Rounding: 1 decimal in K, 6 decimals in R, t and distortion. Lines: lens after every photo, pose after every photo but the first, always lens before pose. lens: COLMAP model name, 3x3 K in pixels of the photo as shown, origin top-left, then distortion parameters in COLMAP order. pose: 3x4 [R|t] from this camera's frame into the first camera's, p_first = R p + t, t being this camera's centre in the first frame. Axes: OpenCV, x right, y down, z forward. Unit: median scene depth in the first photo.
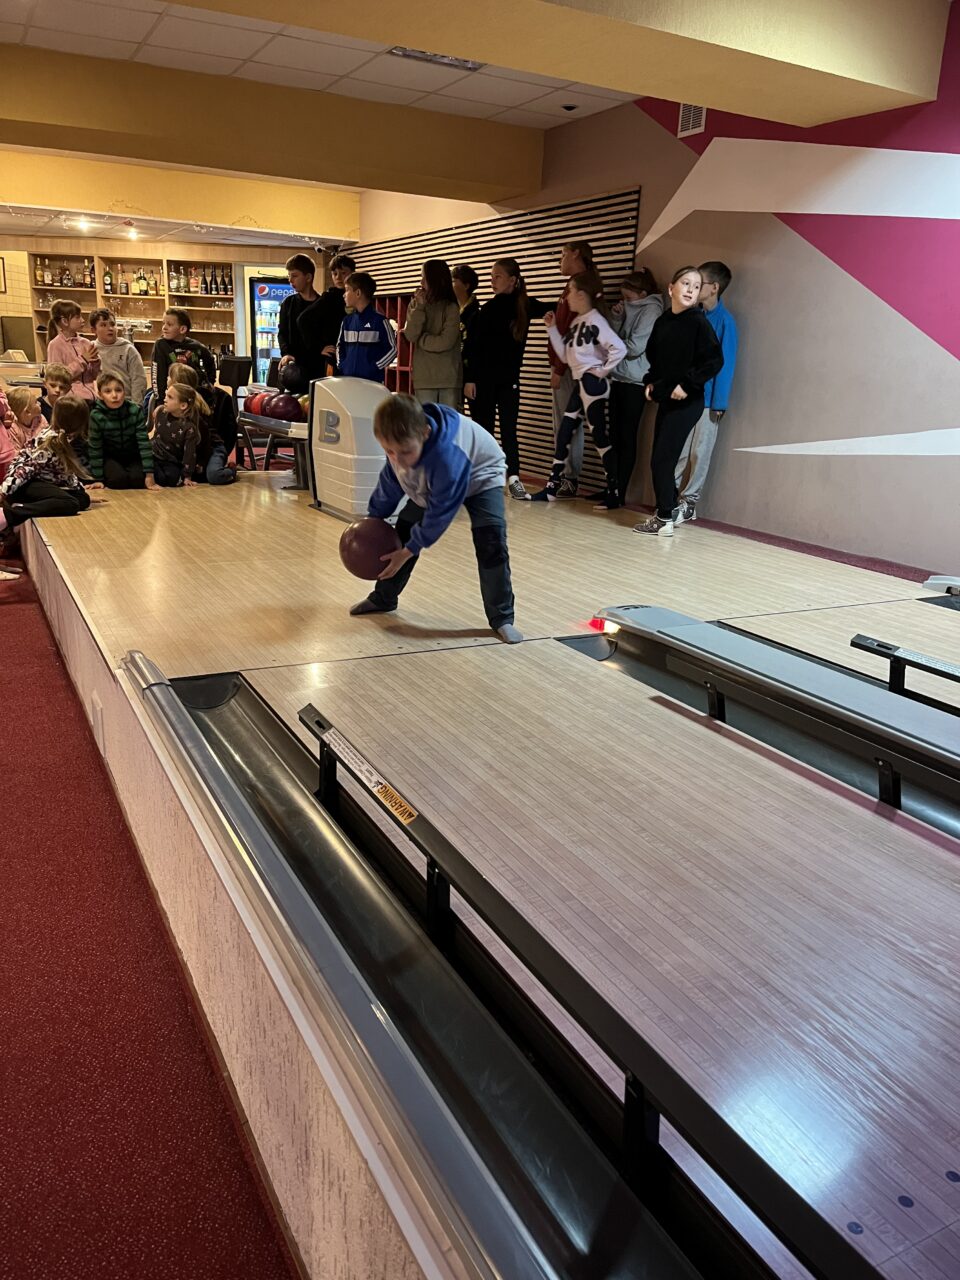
lens RADIAL K [[953.5, 0, 473.3], [0, 953.5, 655.3], [0, 0, 1]] dist [0.055141, -0.065067]
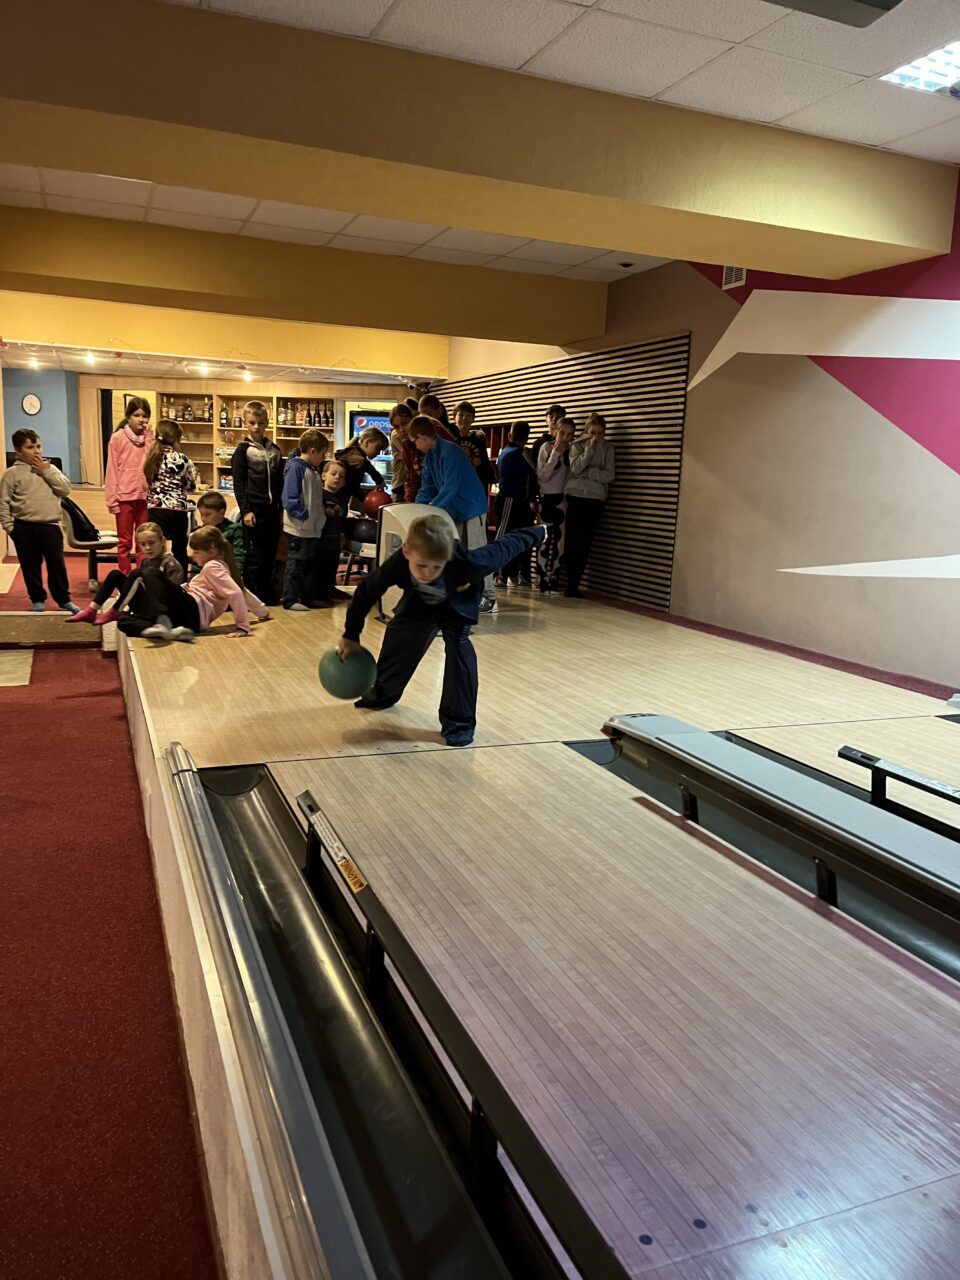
lens RADIAL K [[953.5, 0, 480.8], [0, 953.5, 645.7], [0, 0, 1]] dist [0.055141, -0.065067]
pose [[0.994854, 0.015188, -0.100178, 0.096011], [-0.027776, 0.991706, -0.125487, 0.011426], [0.097442, 0.127624, 0.987024, -0.082375]]
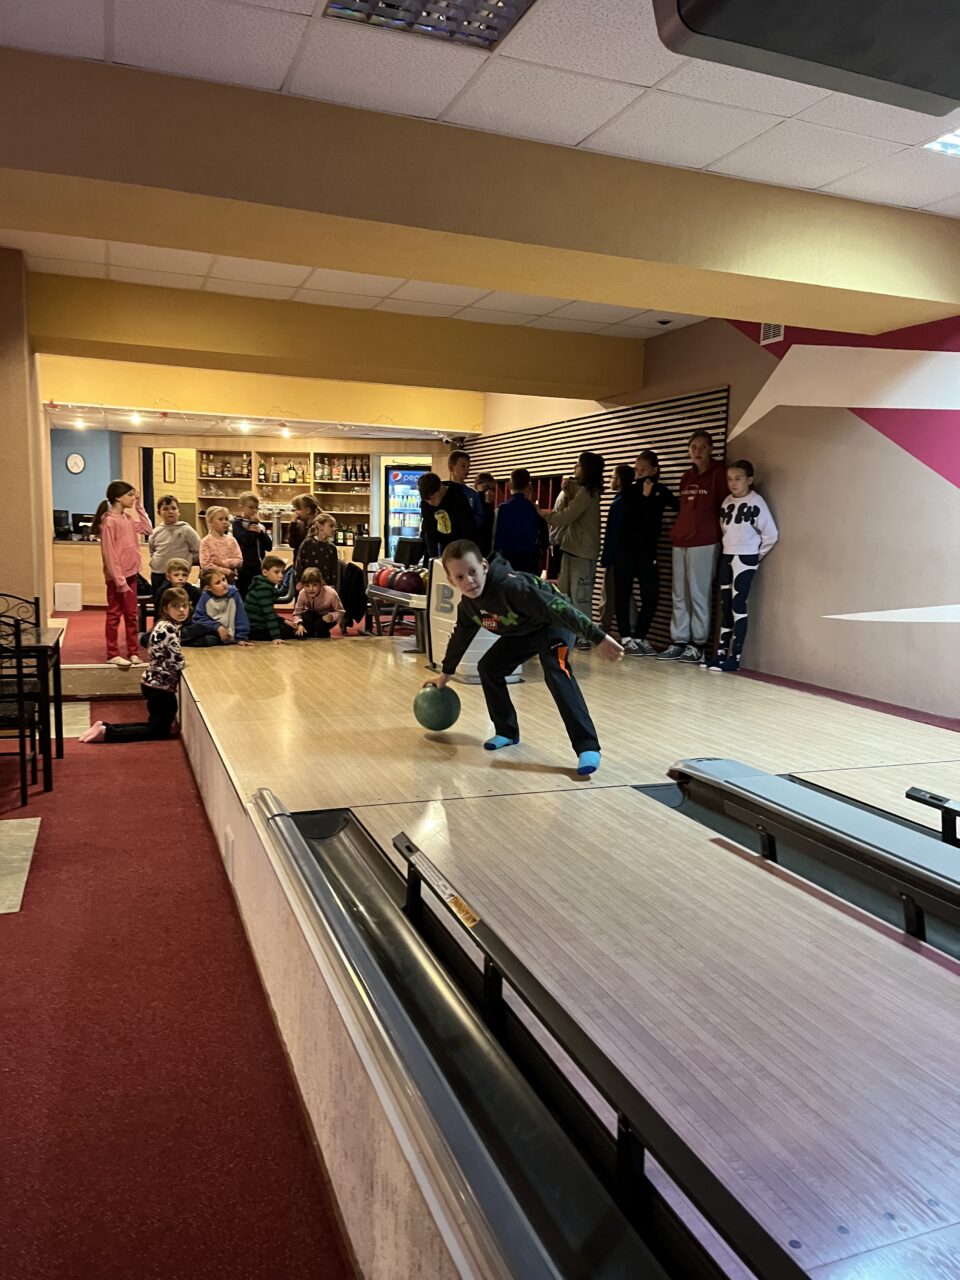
lens RADIAL K [[953.5, 0, 487.9], [0, 953.5, 657.6], [0, 0, 1]] dist [0.055141, -0.065067]
pose [[0.993363, 0.001472, -0.115014, 0.045817], [-0.020446, 0.986254, -0.163965, 0.019442], [0.113192, 0.165228, 0.979738, -0.120891]]
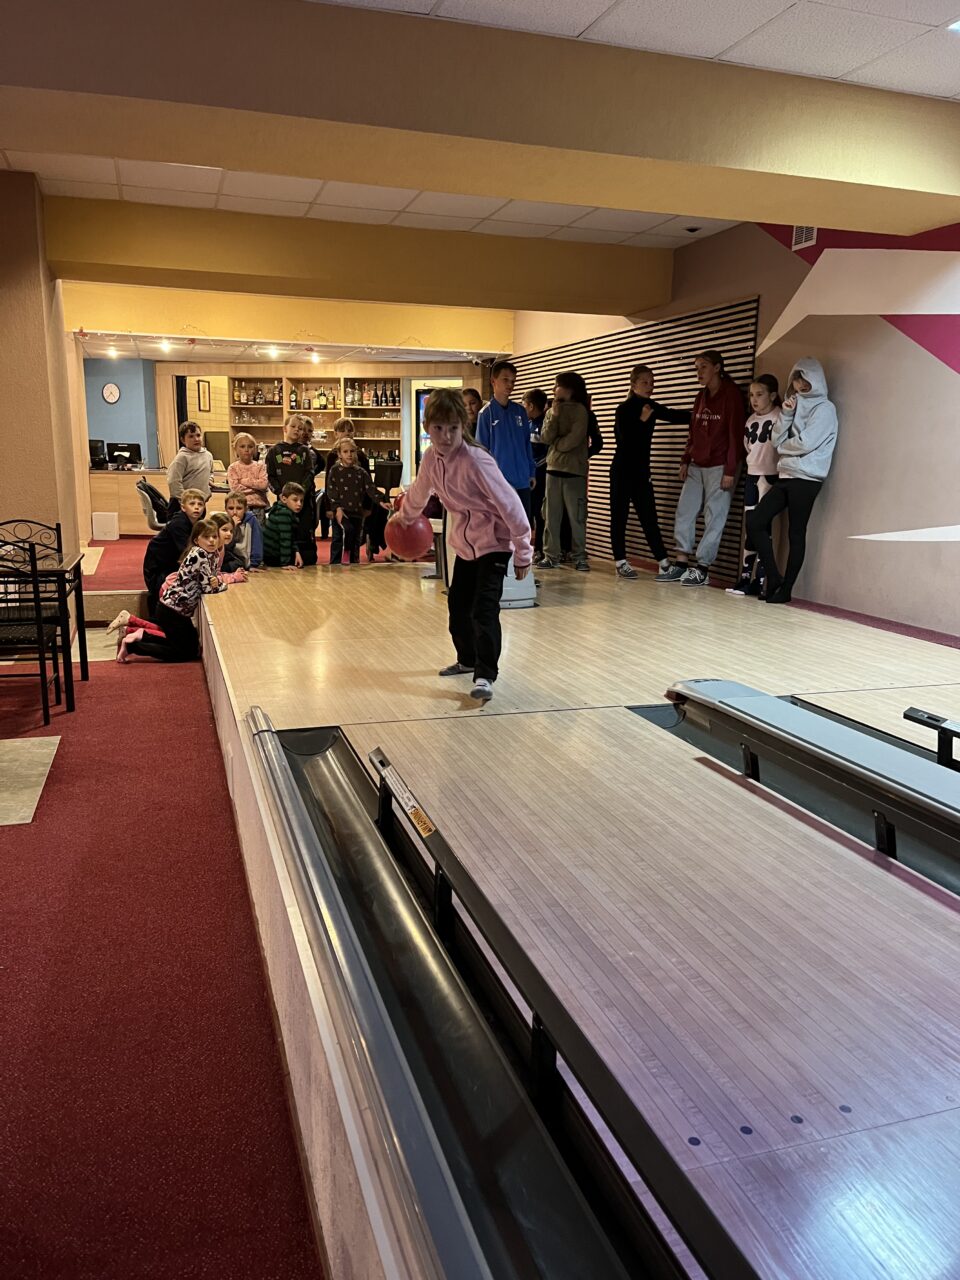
lens RADIAL K [[953.5, 0, 474.6], [0, 953.5, 654.2], [0, 0, 1]] dist [0.055141, -0.065067]
pose [[0.984077, 0.009816, -0.177474, 0.104526], [-0.026772, 0.995268, -0.093404, 0.028245], [0.175717, 0.096668, 0.979683, -0.107083]]
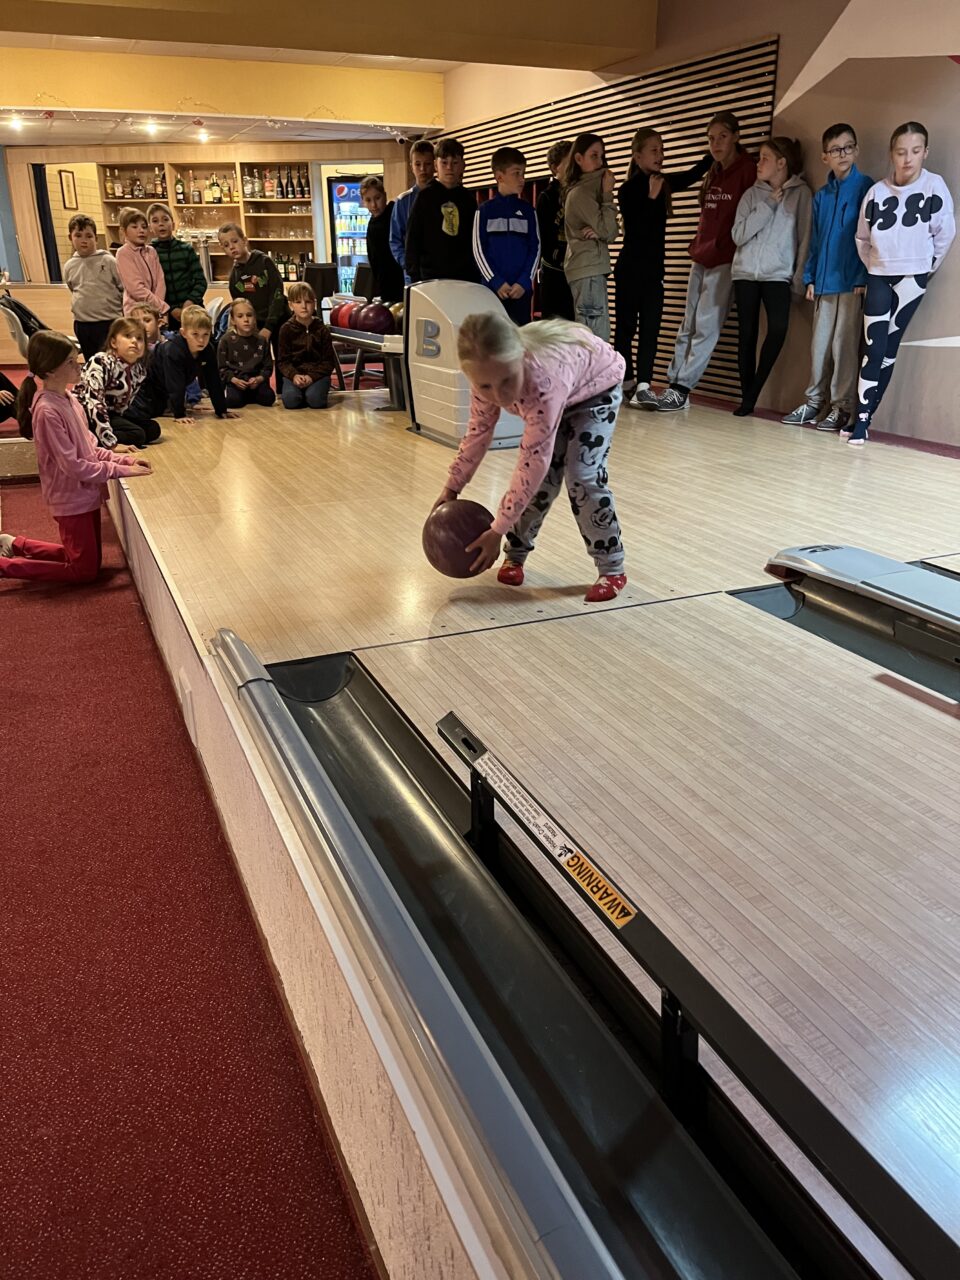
lens RADIAL K [[953.5, 0, 486.6], [0, 953.5, 643.3], [0, 0, 1]] dist [0.055141, -0.065067]
pose [[0.996924, -0.018889, -0.076068, -0.055383], [0.024870, 0.996607, 0.078454, -0.041789], [0.074328, -0.080104, 0.994011, 0.163100]]
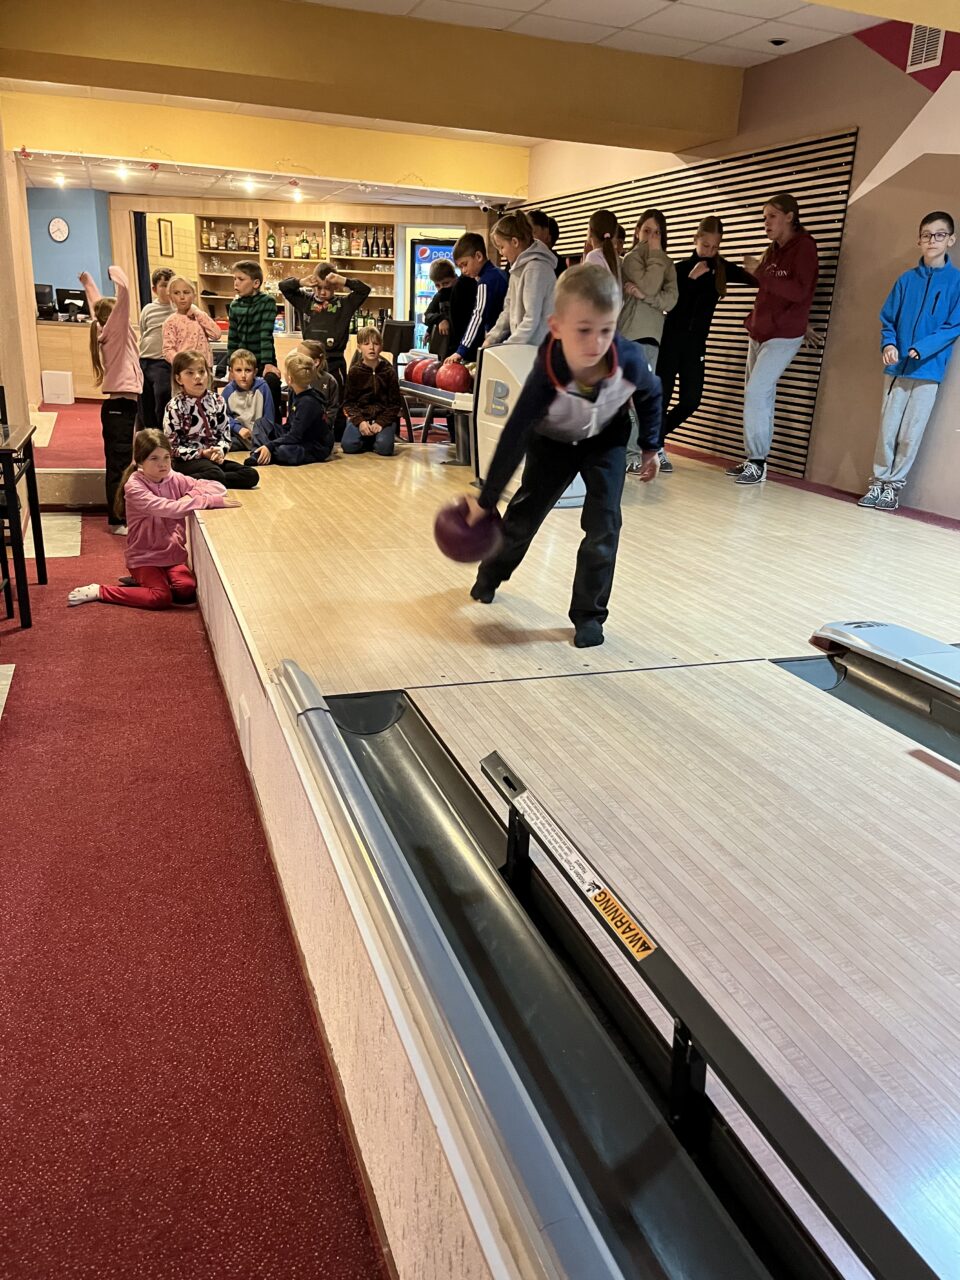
lens RADIAL K [[953.5, 0, 486.5], [0, 953.5, 650.9], [0, 0, 1]] dist [0.055141, -0.065067]
pose [[0.990886, 0.048203, -0.125782, -0.053353], [-0.044708, 0.998536, 0.030464, -0.038835], [0.127066, -0.024563, 0.991590, 0.131237]]
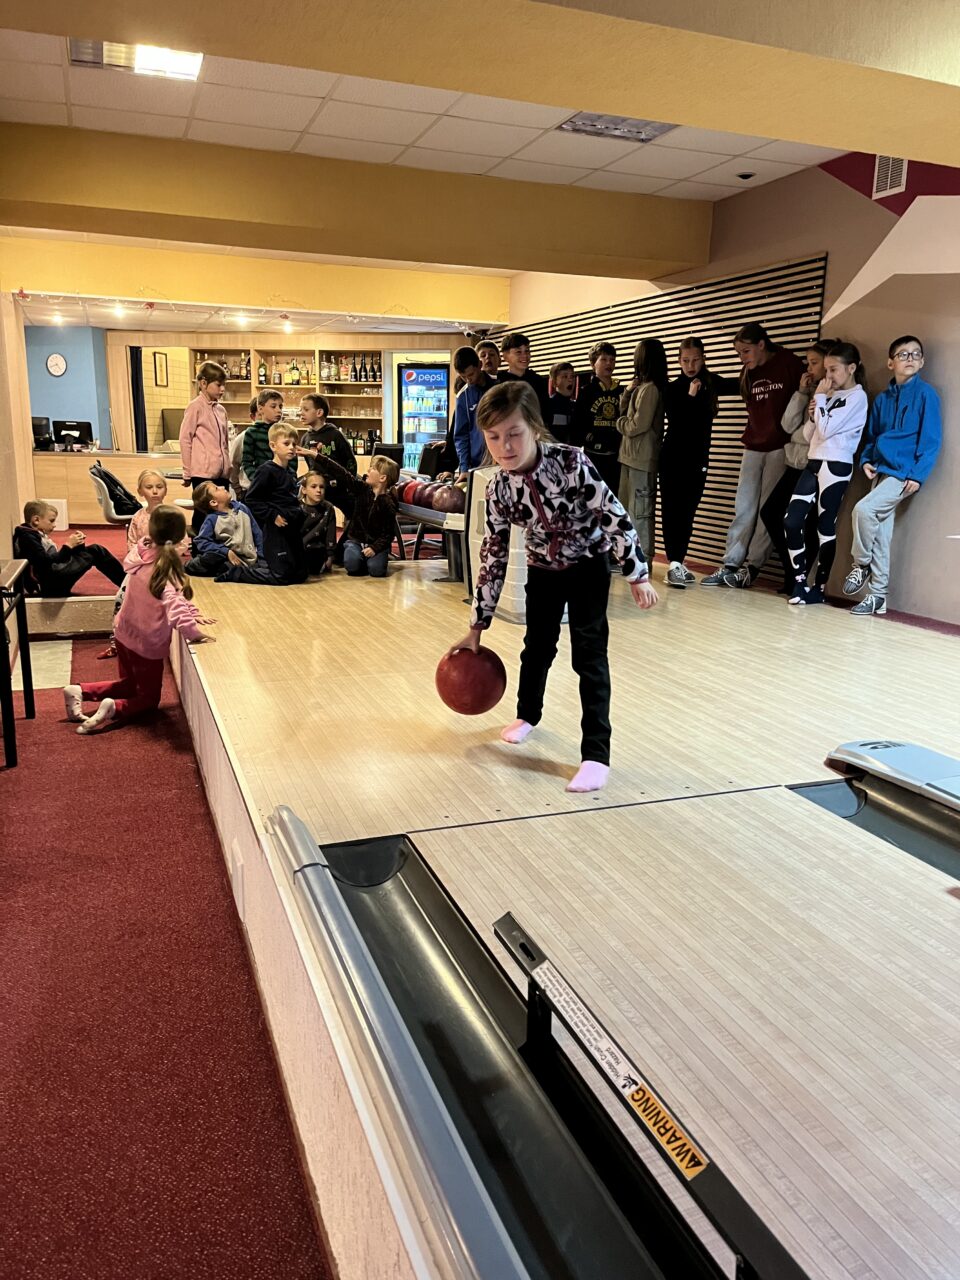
lens RADIAL K [[953.5, 0, 482.7], [0, 953.5, 645.3], [0, 0, 1]] dist [0.055141, -0.065067]
pose [[0.992235, 0.004328, -0.124301, -0.065422], [-0.014742, 0.996442, -0.082987, -0.062821], [0.123500, 0.084175, 0.988768, 0.156264]]
